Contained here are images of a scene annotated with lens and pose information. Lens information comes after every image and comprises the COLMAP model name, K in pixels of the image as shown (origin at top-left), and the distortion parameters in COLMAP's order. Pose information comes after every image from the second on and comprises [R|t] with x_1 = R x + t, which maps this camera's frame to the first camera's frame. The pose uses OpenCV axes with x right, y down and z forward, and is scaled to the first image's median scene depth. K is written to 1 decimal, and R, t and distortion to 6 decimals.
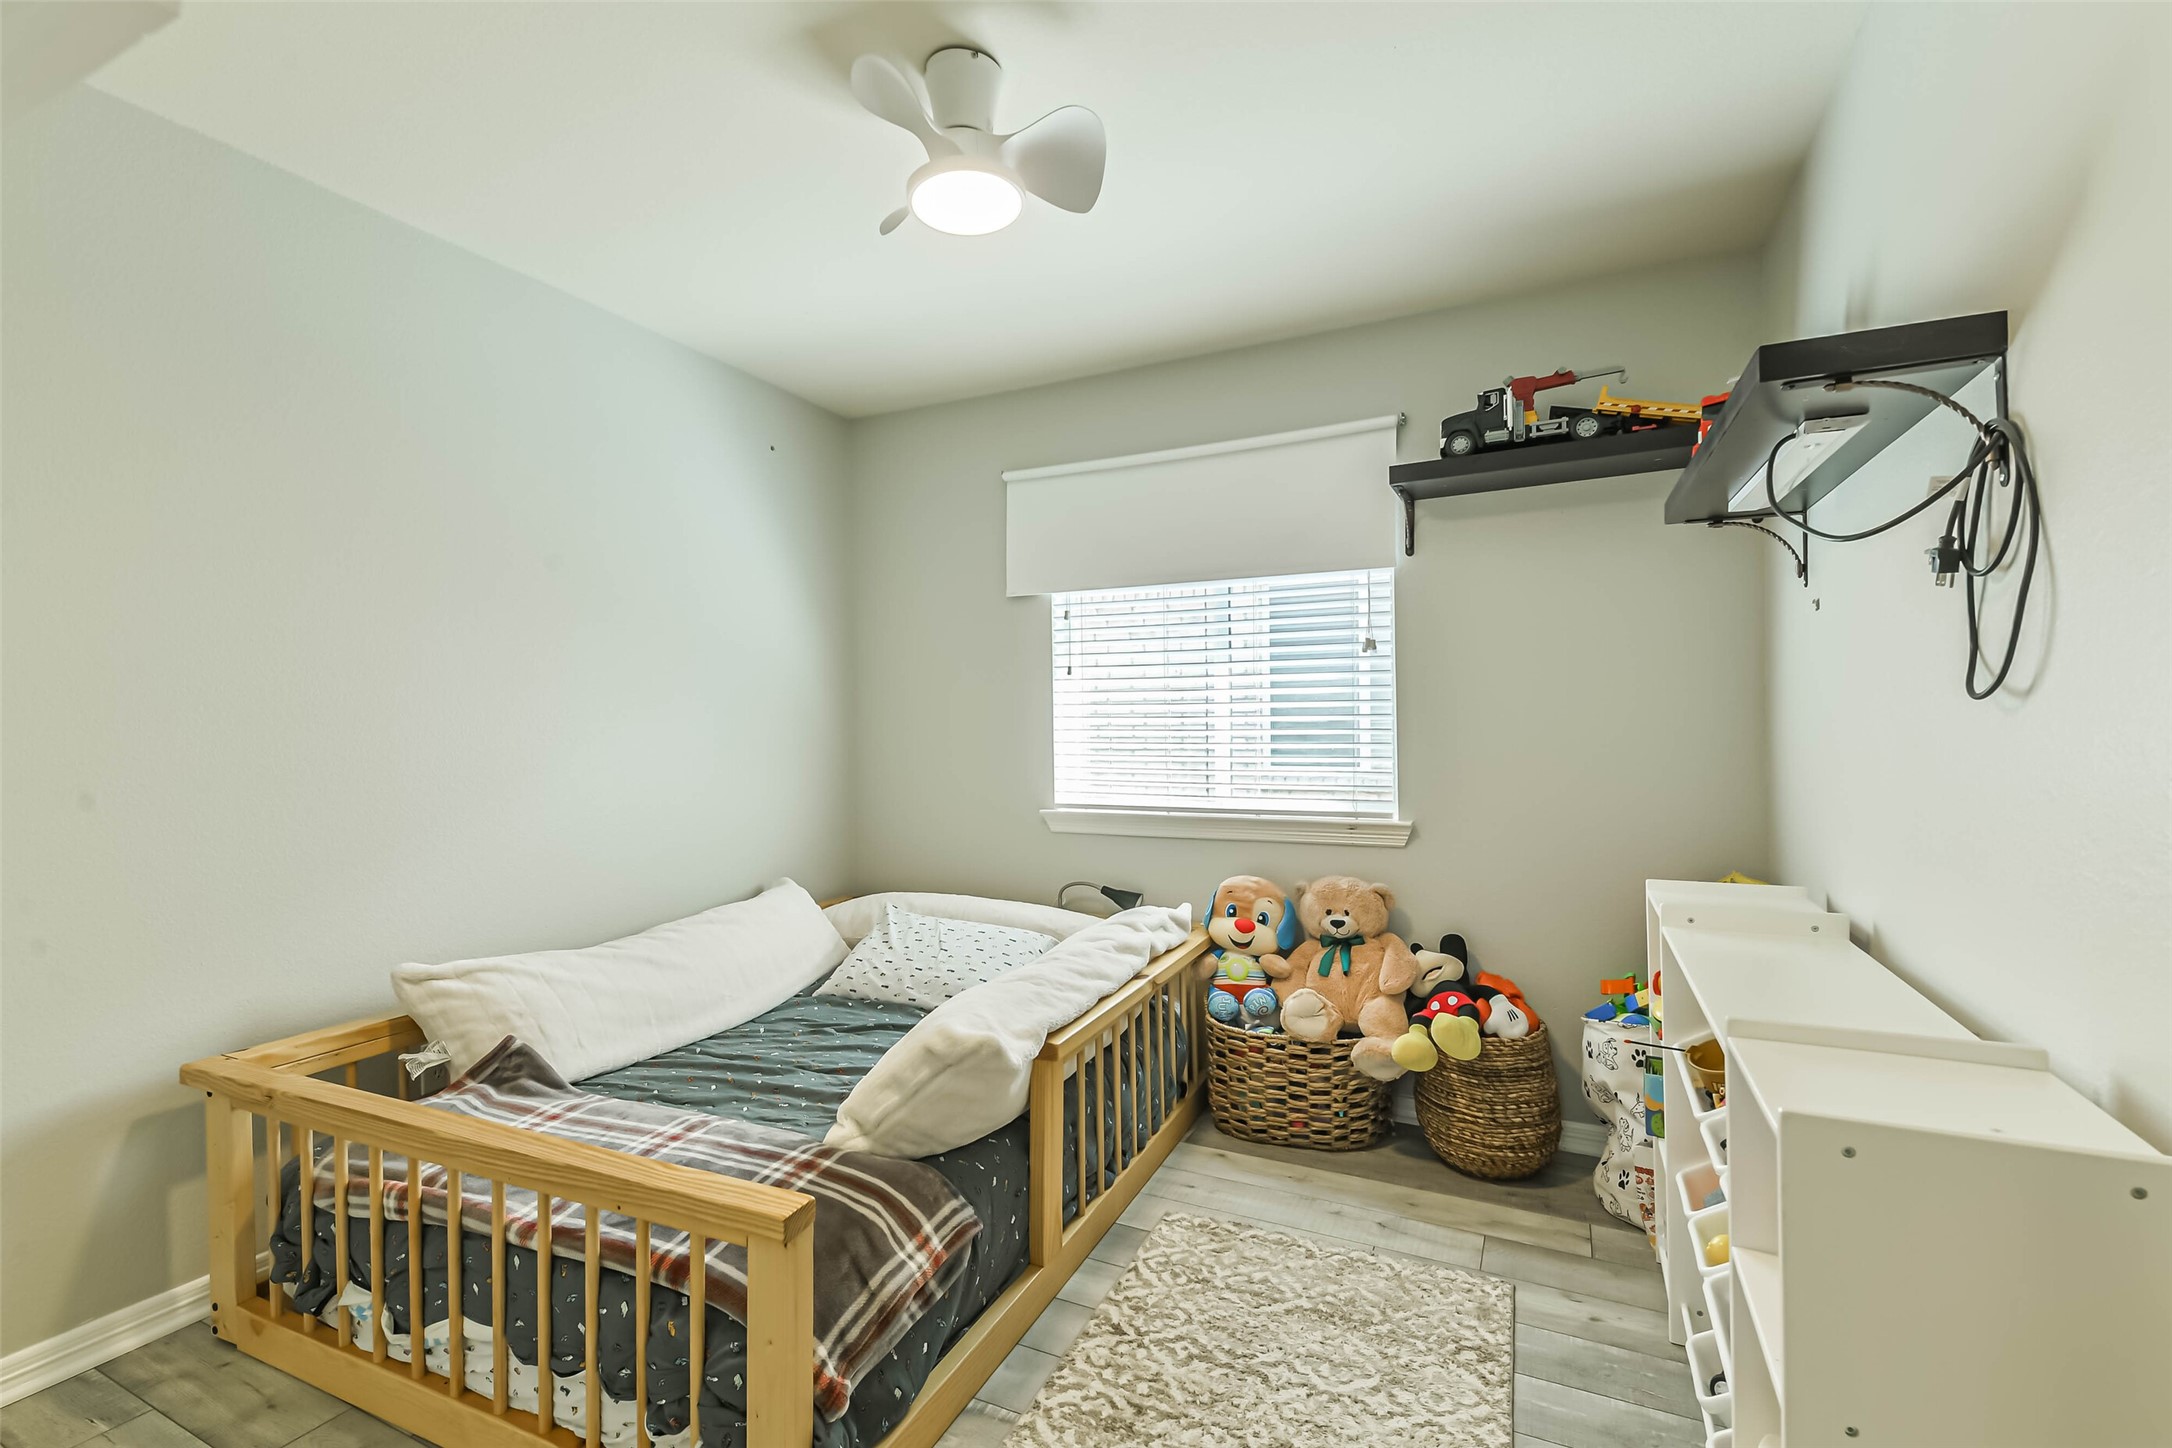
lens RADIAL K [[946.2, 0, 1087.8], [0, 946.2, 729.6], [0, 0, 1]] dist [0.054622, -0.027435]
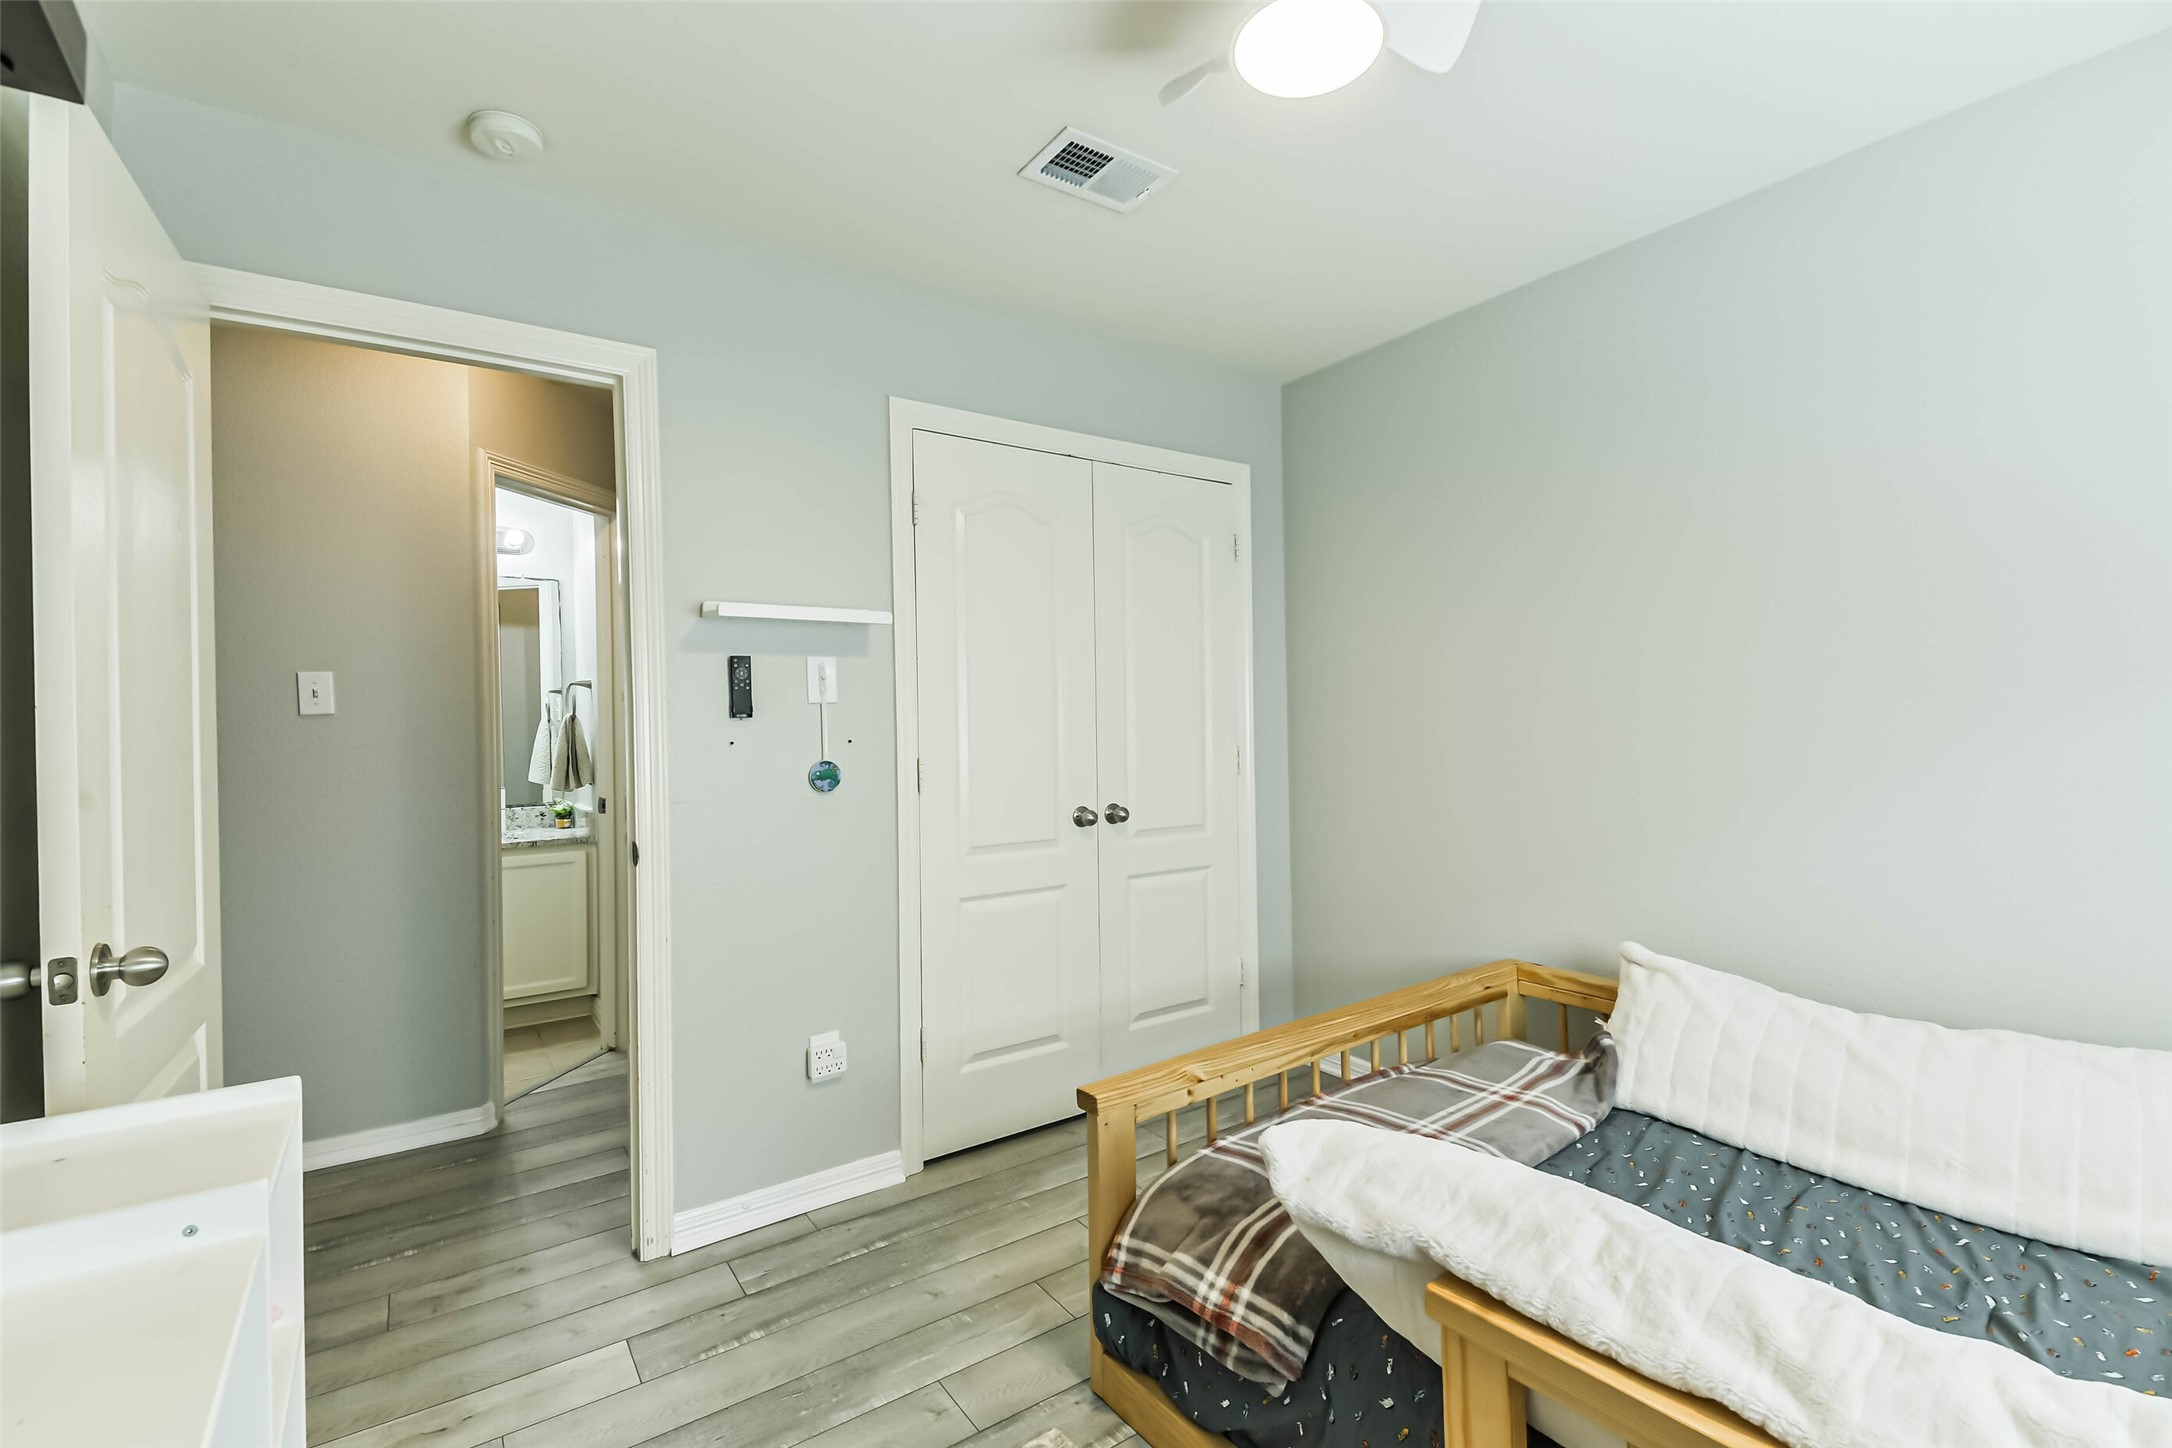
lens RADIAL K [[946.2, 0, 1087.8], [0, 946.2, 729.6], [0, 0, 1]] dist [0.054622, -0.027435]
pose [[-0.490579, 0.014503, -0.871276, 0.591596], [0.023113, 0.999726, 0.003627, -0.014851], [0.871090, -0.018358, -0.490780, 1.141686]]
